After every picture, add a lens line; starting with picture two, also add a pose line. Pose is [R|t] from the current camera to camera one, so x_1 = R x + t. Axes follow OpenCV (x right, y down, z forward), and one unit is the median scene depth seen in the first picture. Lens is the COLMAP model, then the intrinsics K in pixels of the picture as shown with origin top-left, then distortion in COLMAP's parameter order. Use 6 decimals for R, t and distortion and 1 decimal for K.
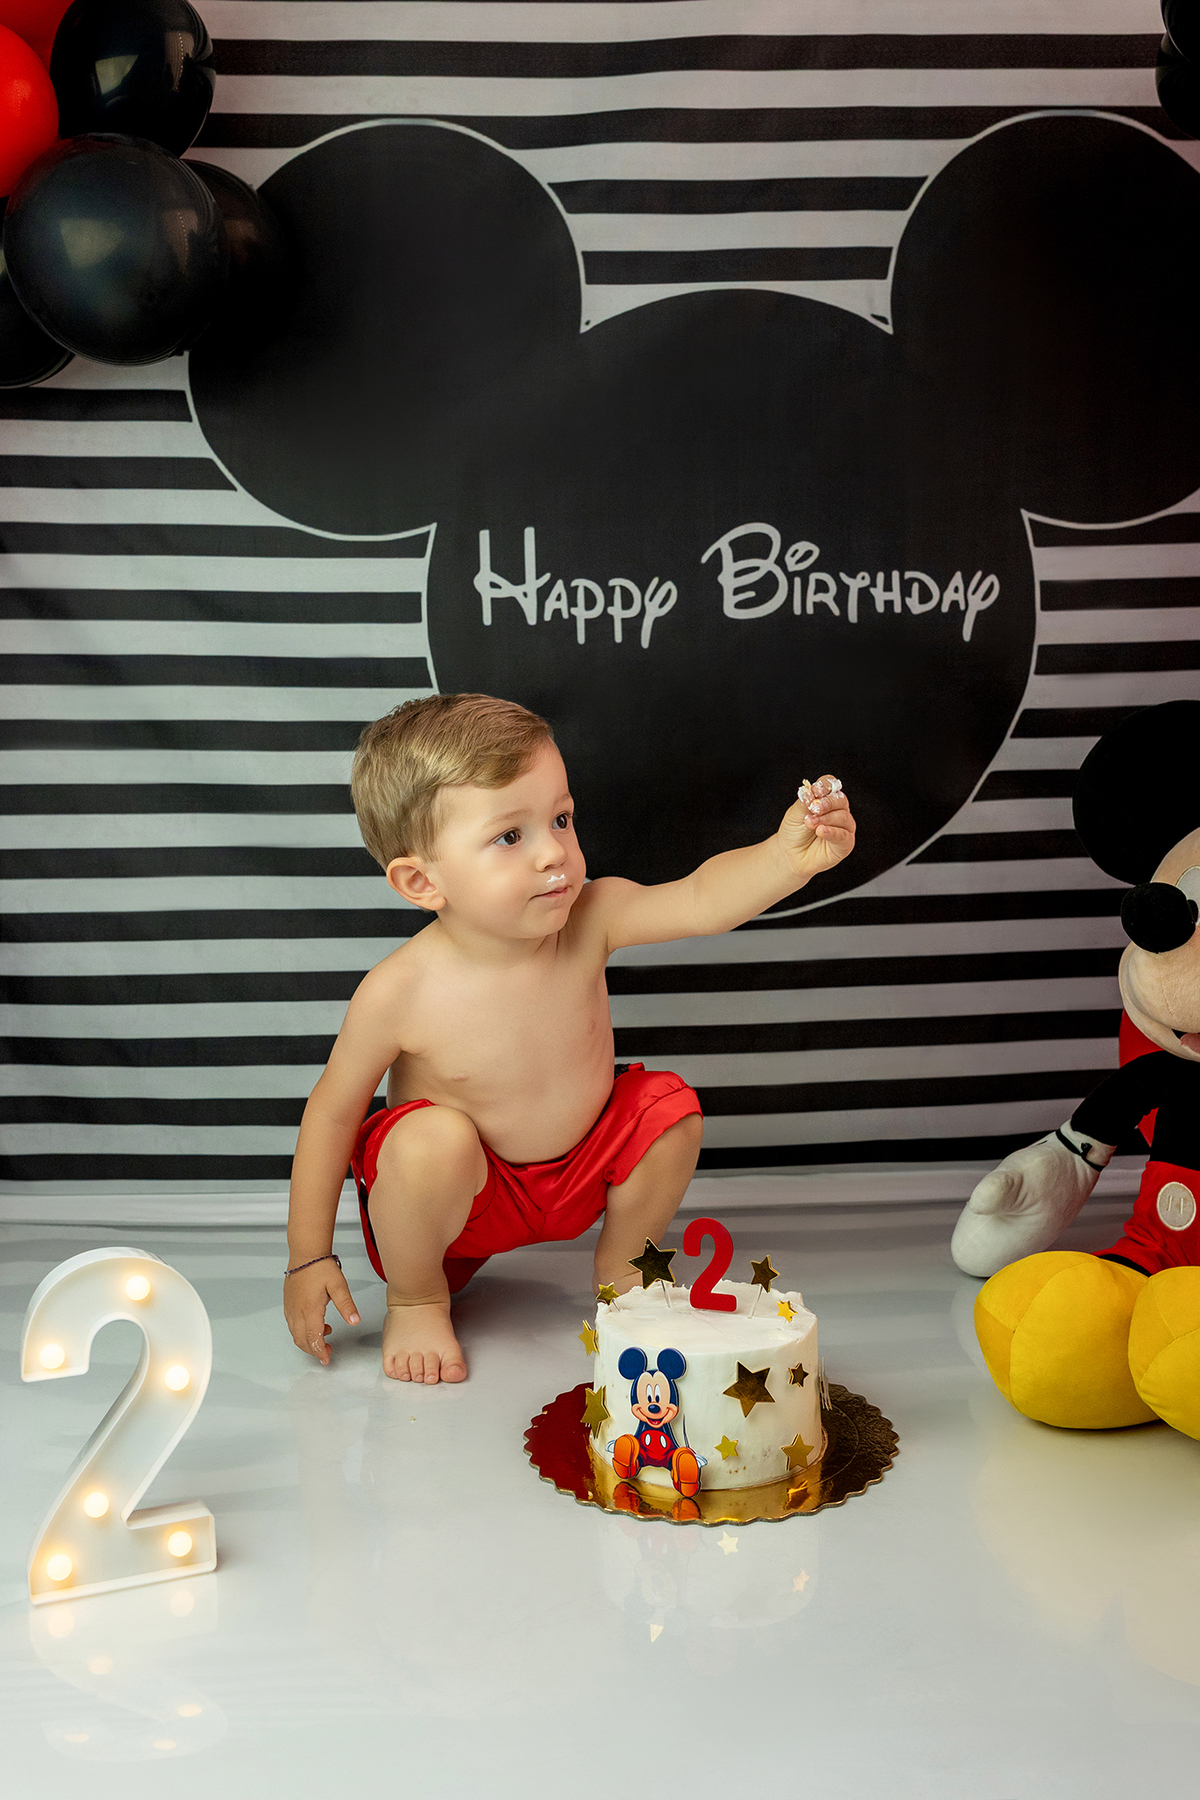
lens RADIAL K [[1751.5, 0, 689.2], [0, 1751.5, 923.1], [0, 0, 1]] dist [0.015780, 0.000000]
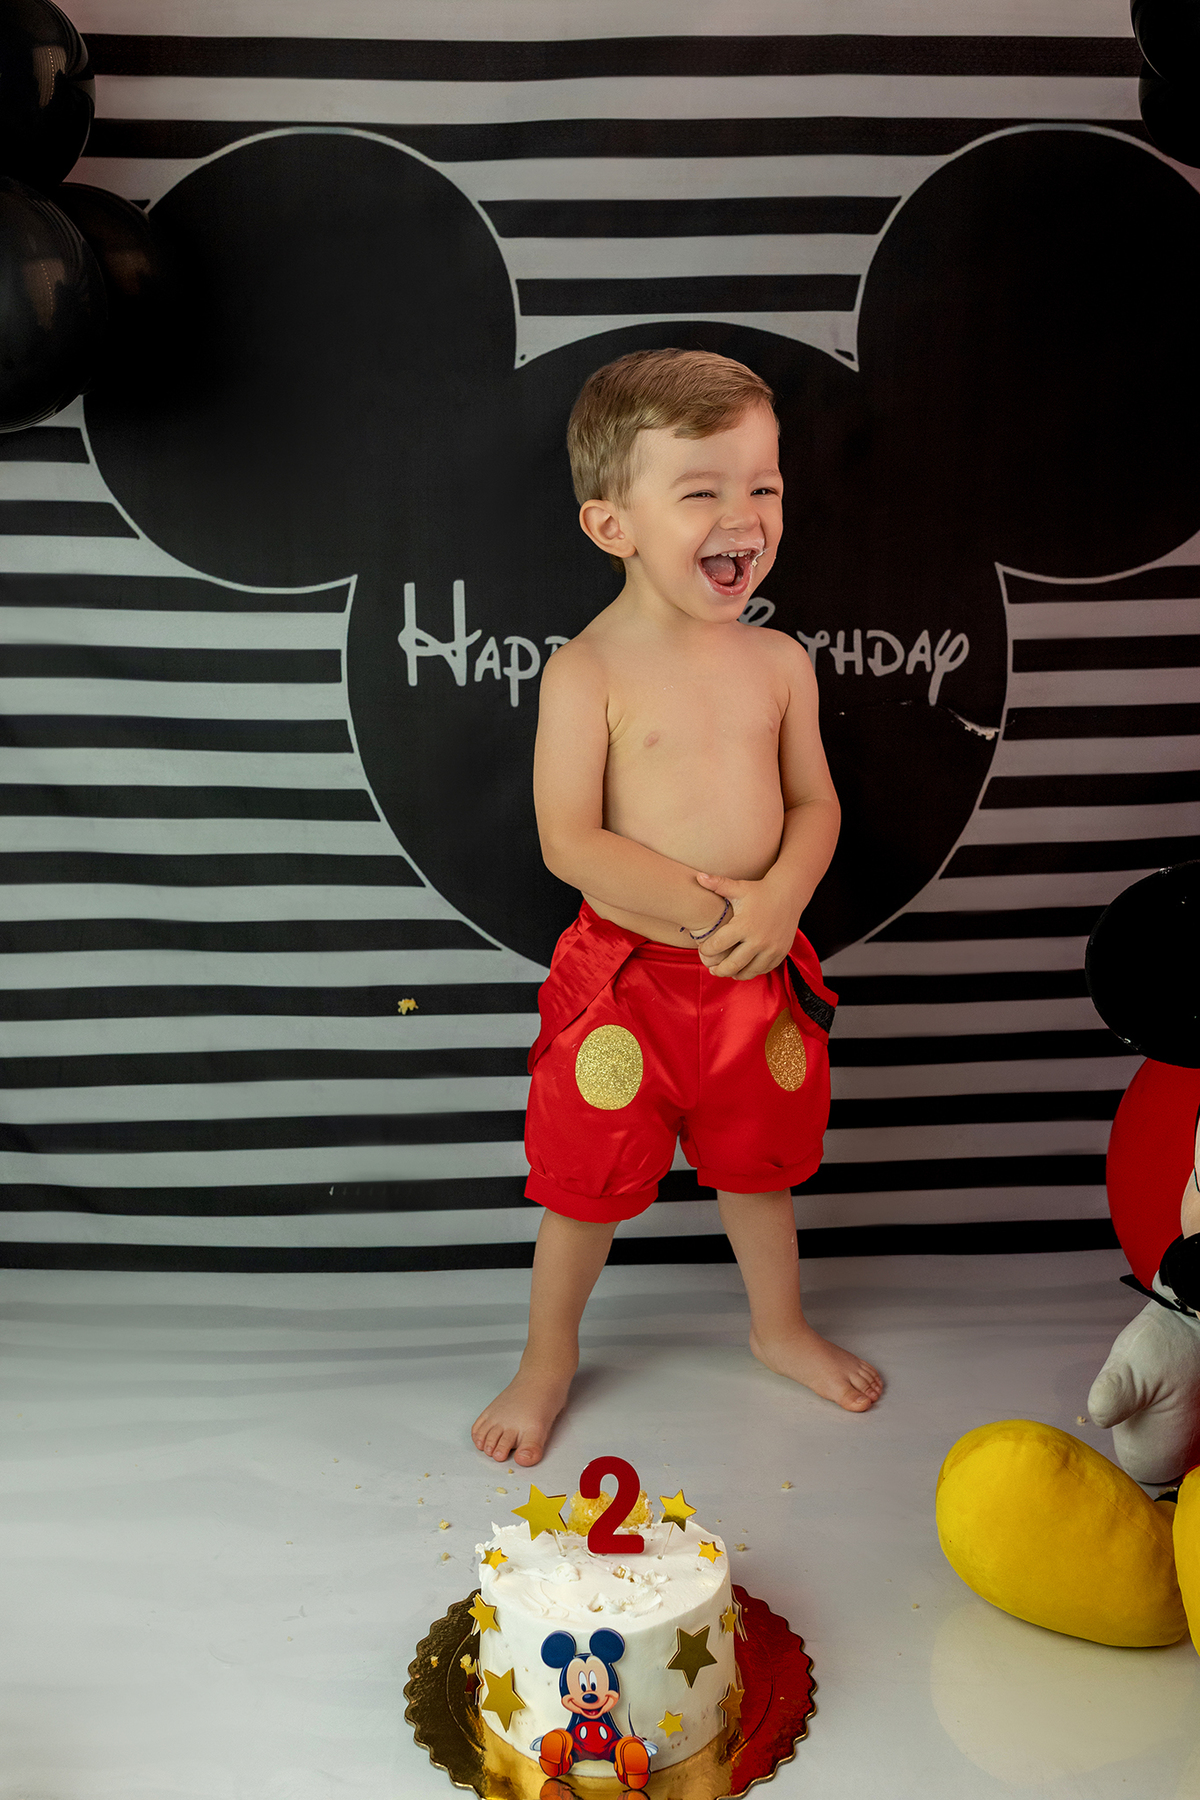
lens RADIAL K [[1612.3, 0, 629.4], [0, 1612.3, 922.9], [0, 0, 1]] dist [0.006972, 0.007702]
pose [[0.999970, 0.007392, 0.002252, -0.002750], [-0.007444, 0.999679, 0.024227, -0.067225], [-0.002072, -0.024243, 0.999704, 0.152047]]
